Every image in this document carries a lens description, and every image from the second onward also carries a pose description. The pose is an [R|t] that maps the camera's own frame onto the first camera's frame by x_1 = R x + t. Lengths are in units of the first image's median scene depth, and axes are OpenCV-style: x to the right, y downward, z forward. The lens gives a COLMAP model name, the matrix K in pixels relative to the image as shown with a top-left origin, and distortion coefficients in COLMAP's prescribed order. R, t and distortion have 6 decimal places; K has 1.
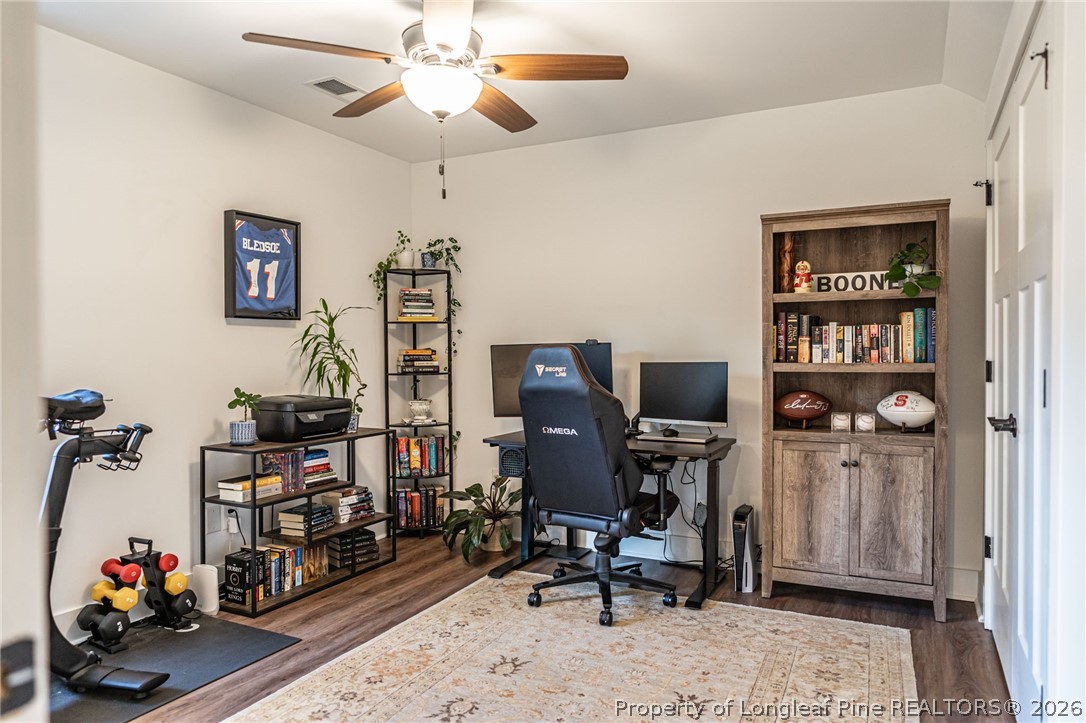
lens RADIAL K [[732.0, 0, 538.0], [0, 732.0, 363.3], [0, 0, 1]] dist [0.000901, 0.000487]
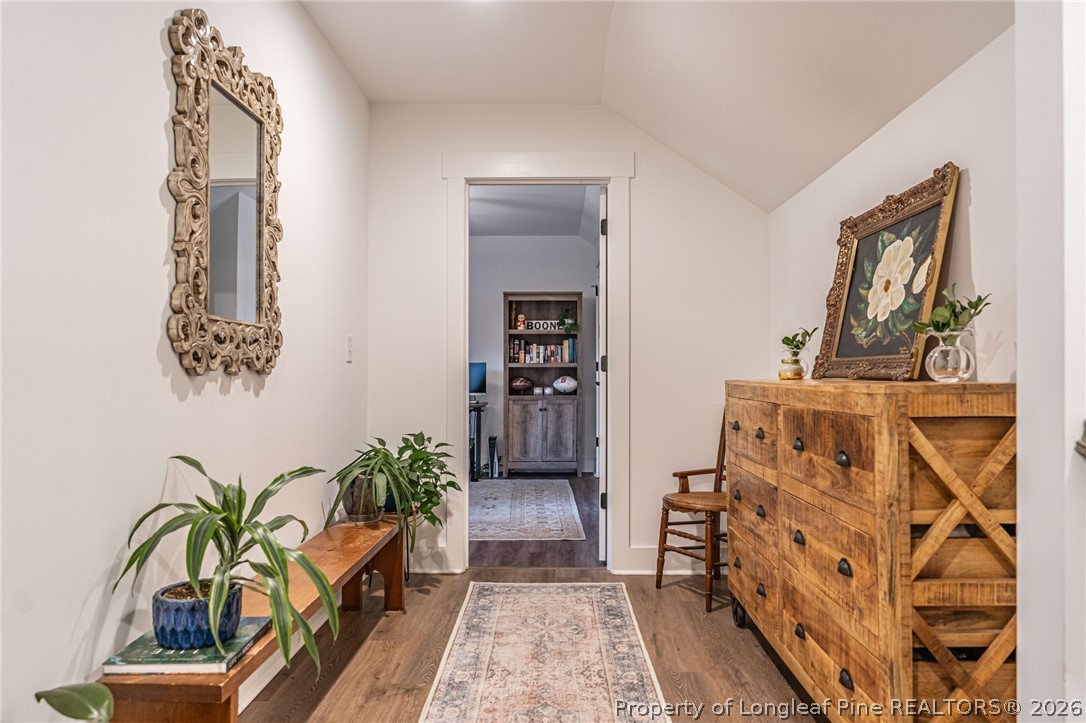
lens RADIAL K [[732.0, 0, 544.4], [0, 732.0, 362.0], [0, 0, 1]] dist [0.000901, 0.000487]
pose [[0.891617, 0.008554, 0.452709, -0.534092], [0.004492, 0.999605, -0.027733, 0.055498], [-0.452767, 0.026761, 0.891227, -0.906563]]
